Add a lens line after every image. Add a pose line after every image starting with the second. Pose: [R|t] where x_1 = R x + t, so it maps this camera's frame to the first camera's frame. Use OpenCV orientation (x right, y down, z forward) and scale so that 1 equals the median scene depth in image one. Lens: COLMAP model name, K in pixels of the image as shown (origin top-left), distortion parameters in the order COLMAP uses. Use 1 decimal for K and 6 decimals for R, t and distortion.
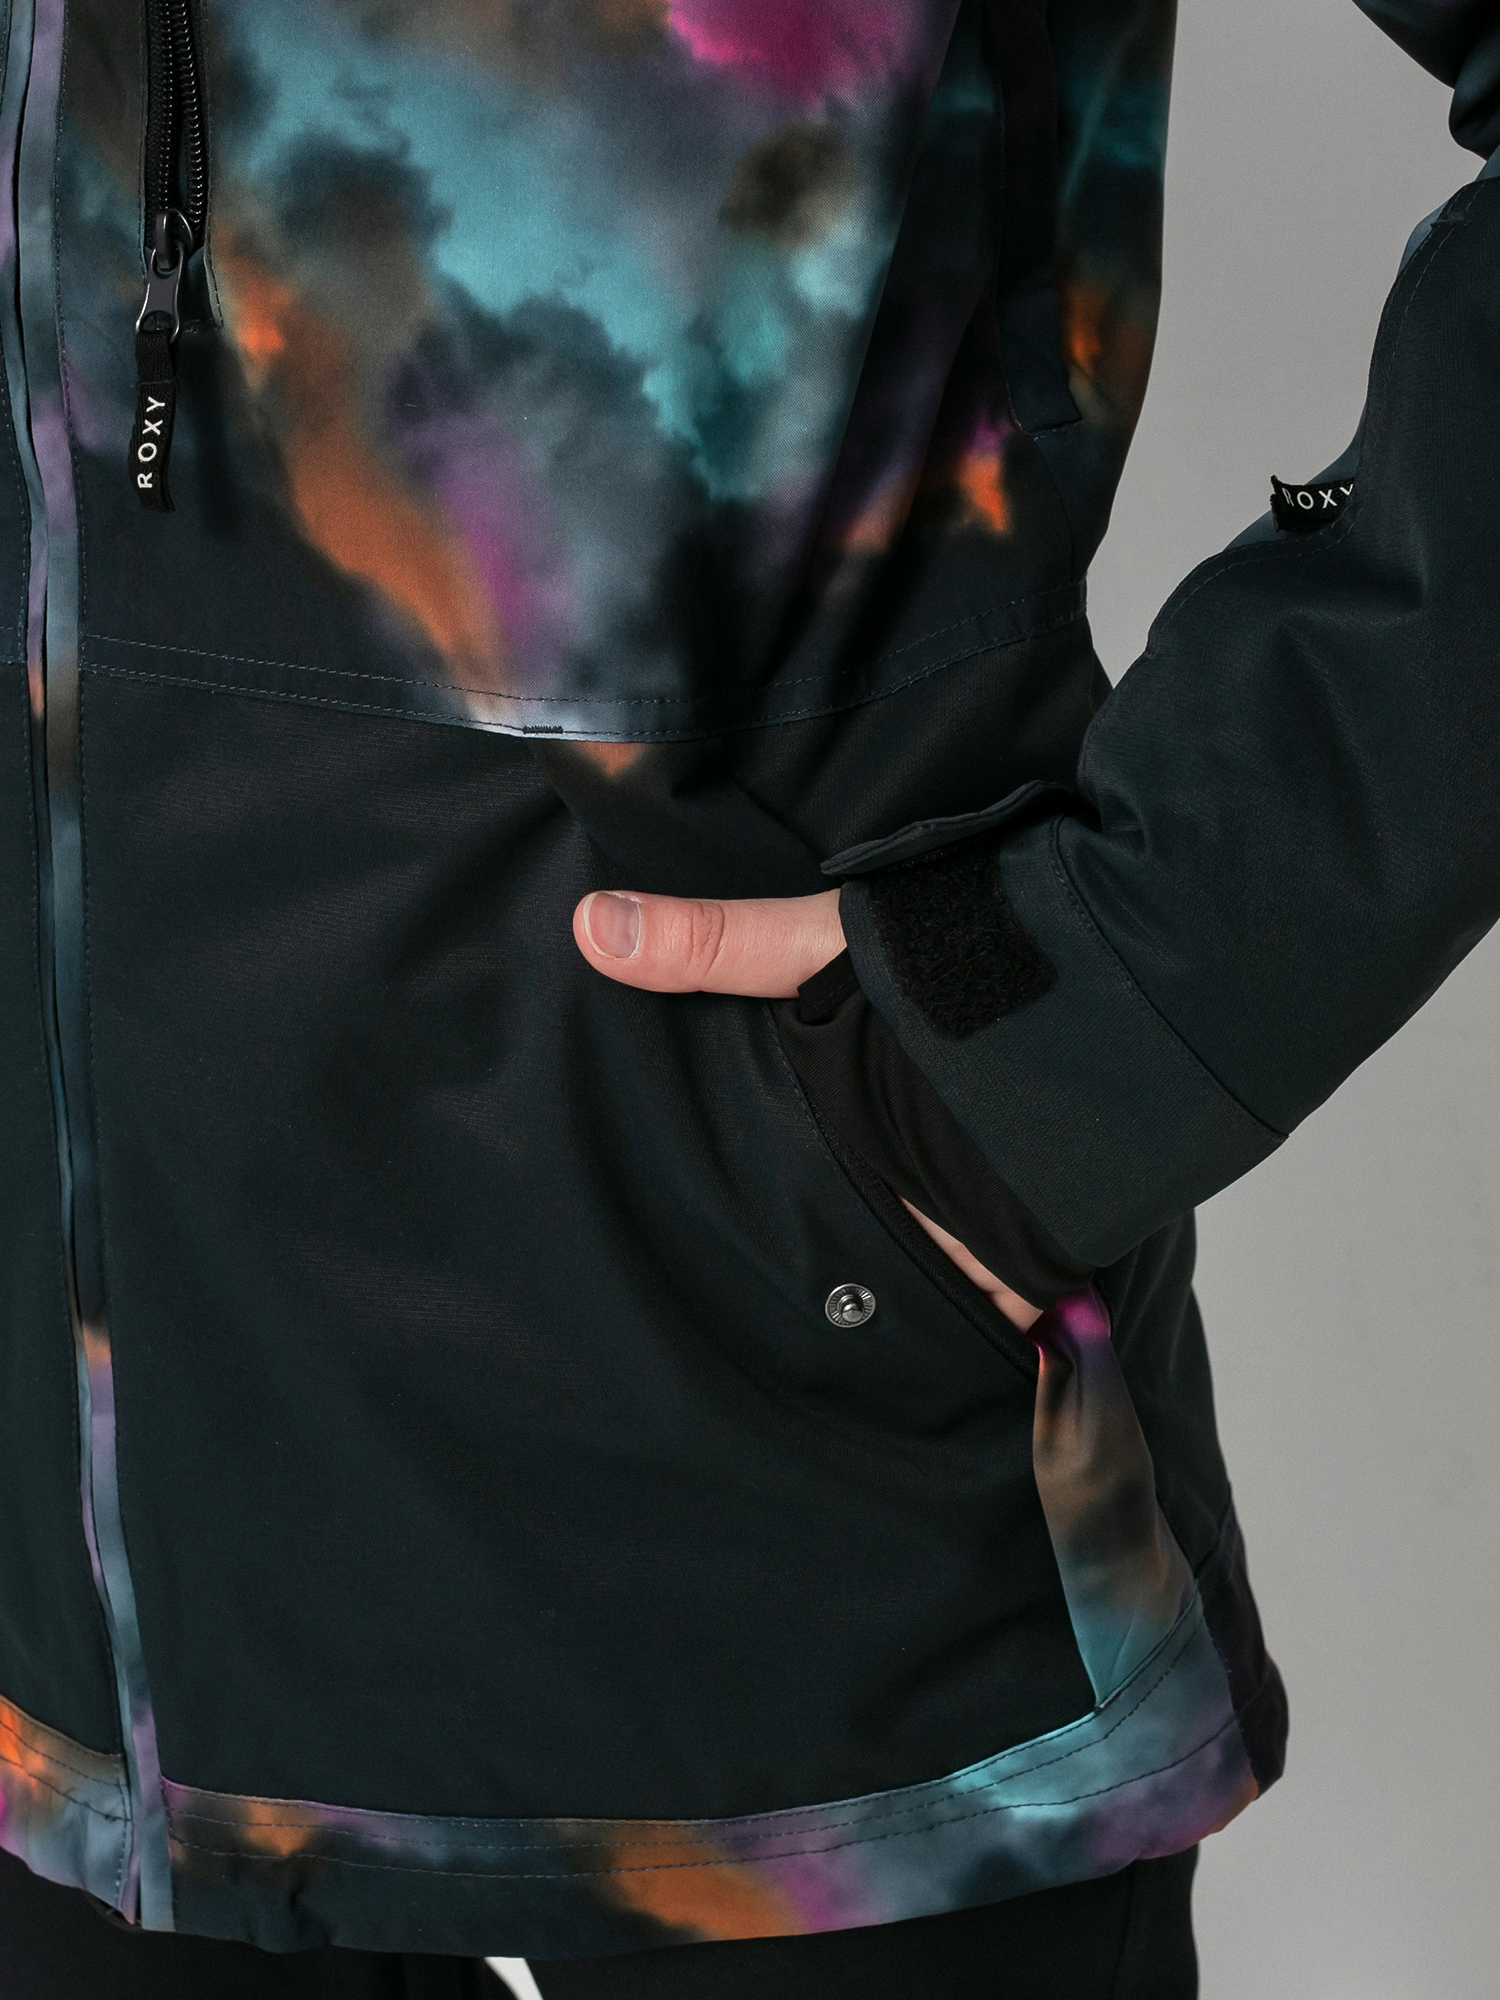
lens RADIAL K [[3757.1, 0, 755.0], [0, 3757.1, 993.1], [0, 0, 1]] dist [-0.083075, 0.000000]
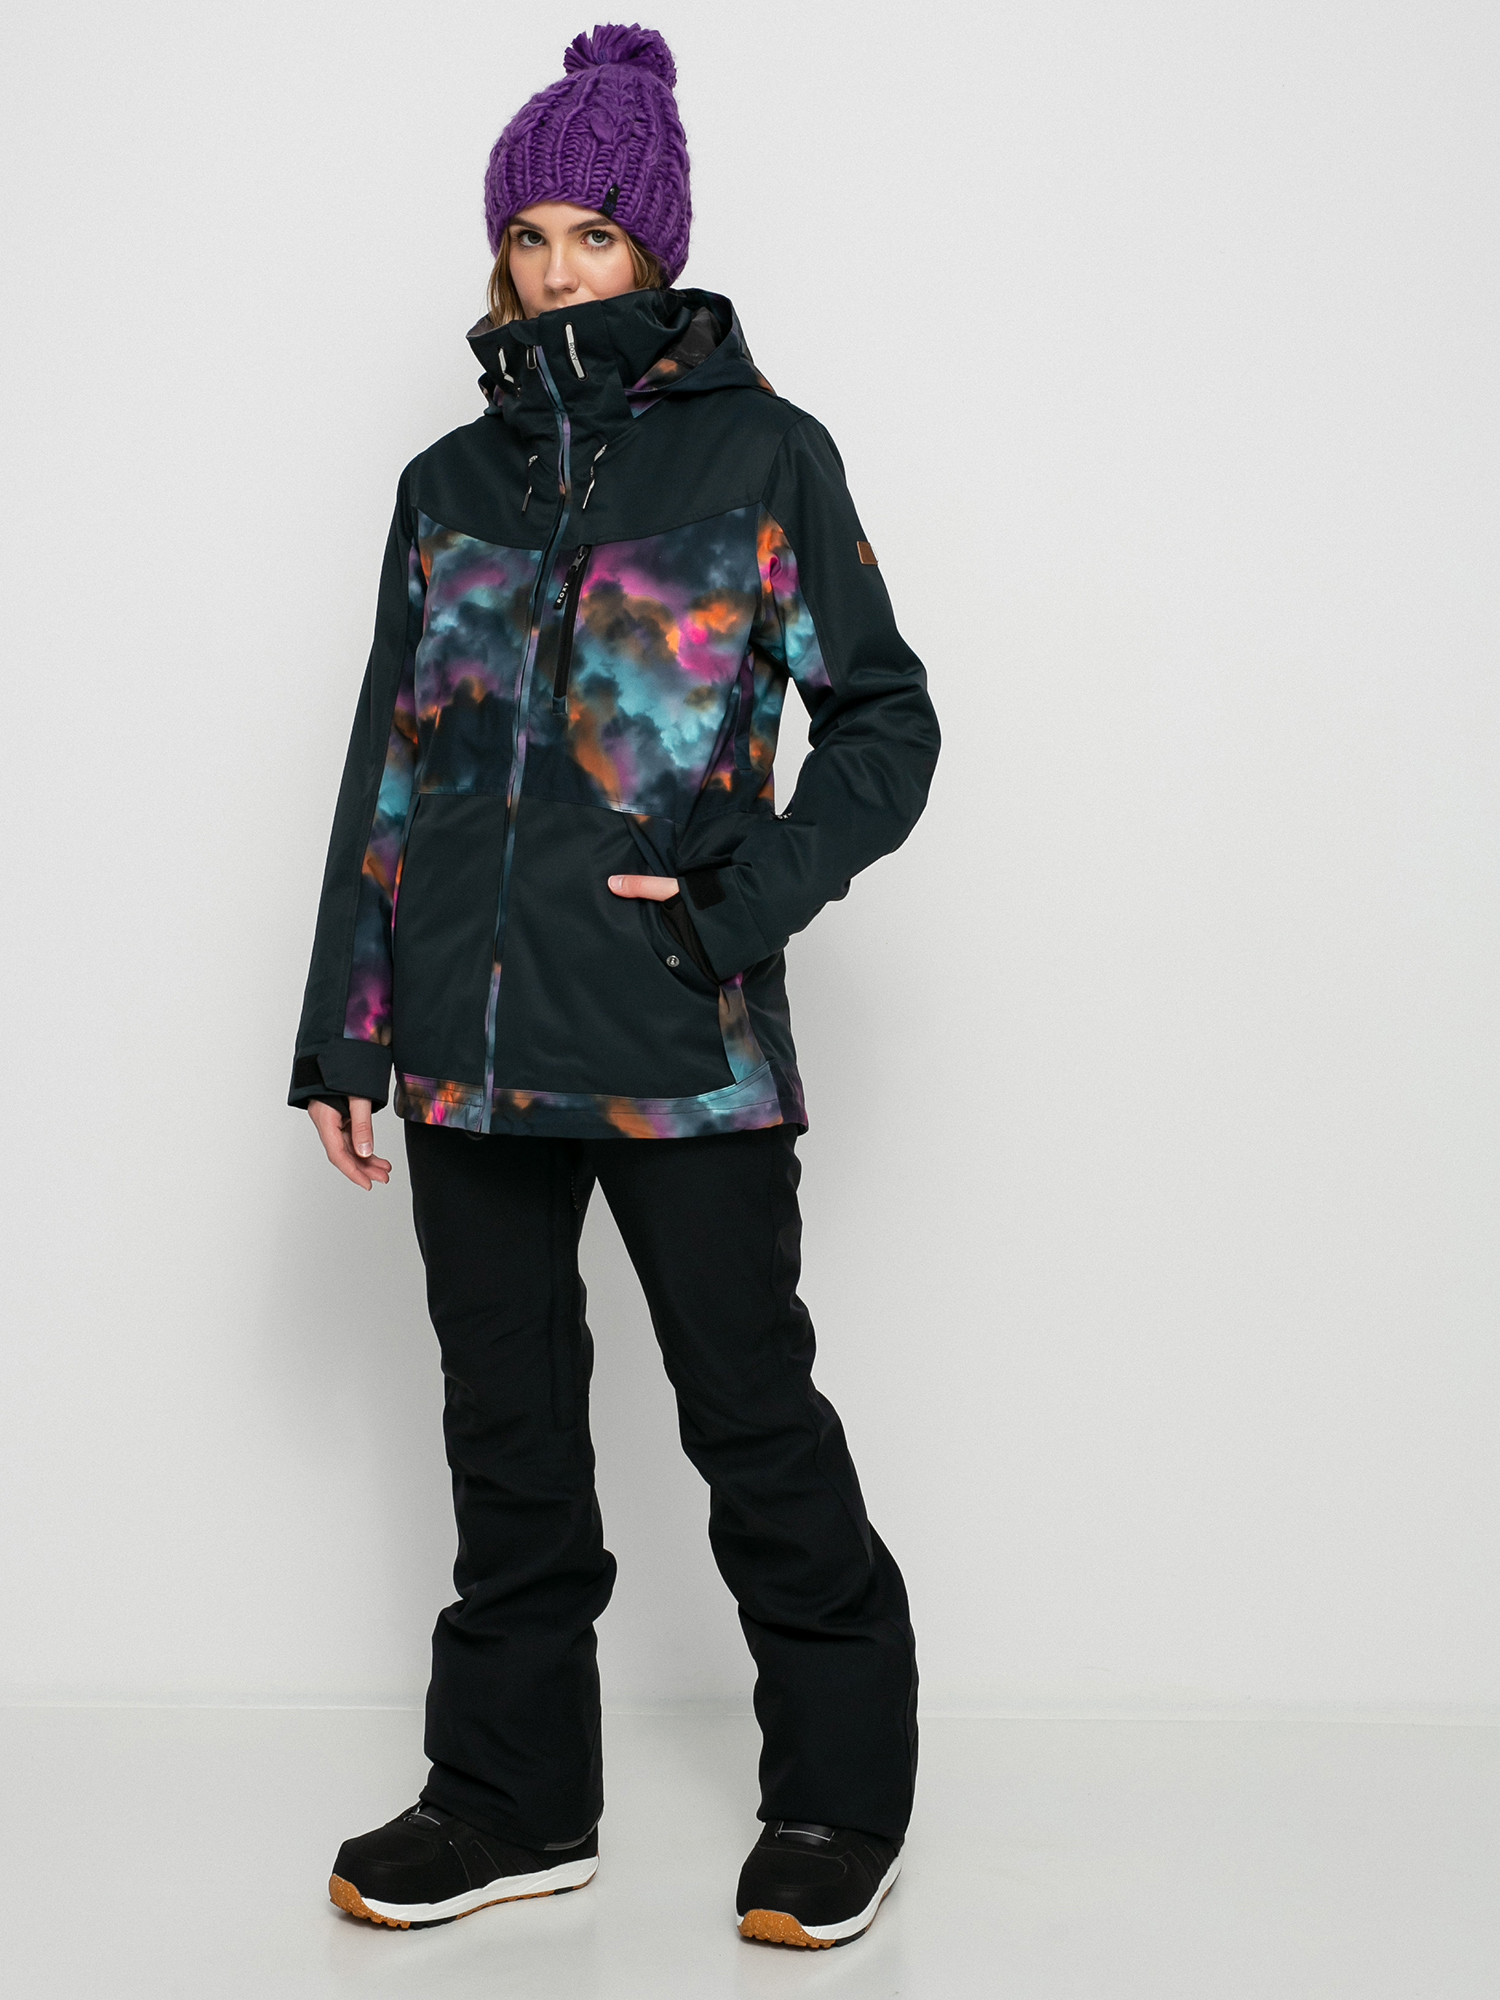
lens RADIAL K [[3757.1, 0, 752.2], [0, 3757.1, 997.0], [0, 0, 1]] dist [-0.083075, 0.000000]
pose [[0.989820, 0.104781, -0.096324, 0.523424], [-0.128859, 0.947115, -0.293884, 1.382114], [0.060437, 0.303305, 0.950975, -3.028846]]
